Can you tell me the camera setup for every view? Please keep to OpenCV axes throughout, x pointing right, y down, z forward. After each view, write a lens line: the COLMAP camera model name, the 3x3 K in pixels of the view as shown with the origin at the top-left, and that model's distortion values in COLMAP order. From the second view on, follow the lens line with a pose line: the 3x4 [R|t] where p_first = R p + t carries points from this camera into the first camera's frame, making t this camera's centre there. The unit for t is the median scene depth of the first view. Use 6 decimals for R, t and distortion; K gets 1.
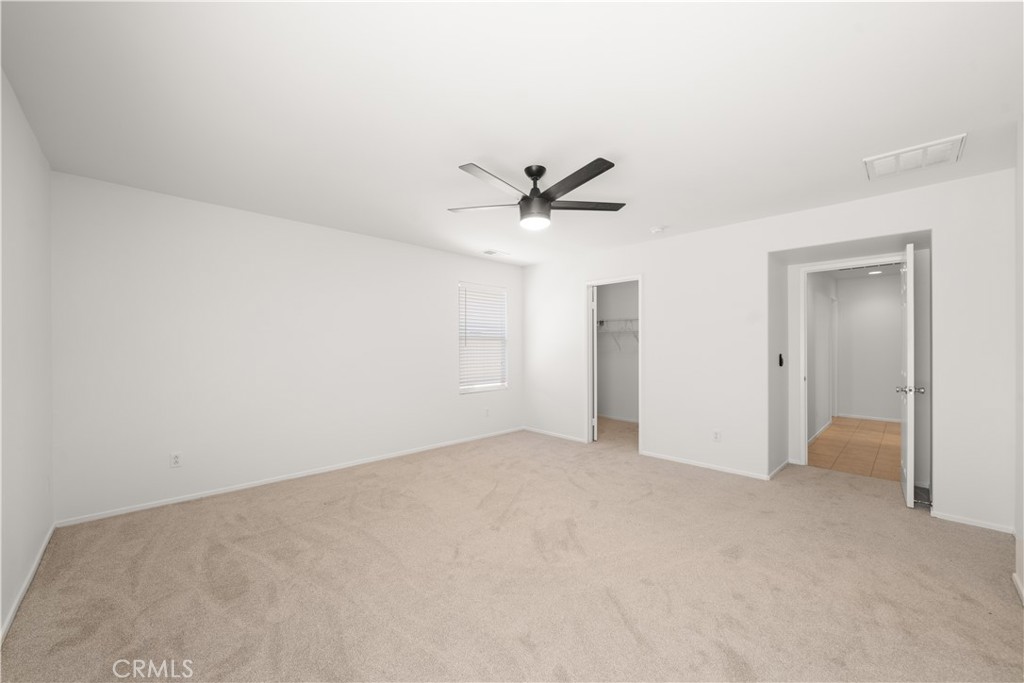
lens RADIAL K [[377.7, 0, 514.3], [0, 377.7, 346.4], [0, 0, 1]] dist [-0.000263, -0.000156]
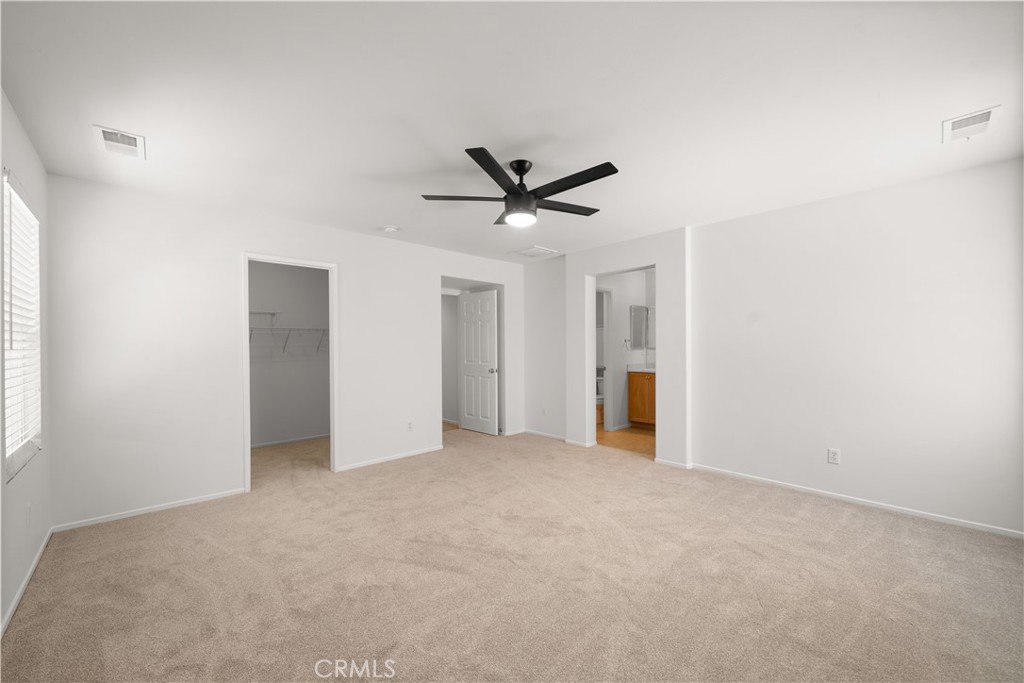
lens RADIAL K [[377.7, 0, 514.3], [0, 377.7, 346.4], [0, 0, 1]] dist [-0.000263, -0.000156]
pose [[0.051520, 0.000888, 0.998672, -0.718020], [0.006310, 0.999979, -0.001215, -0.000203], [-0.998652, 0.006364, 0.051514, 0.761380]]
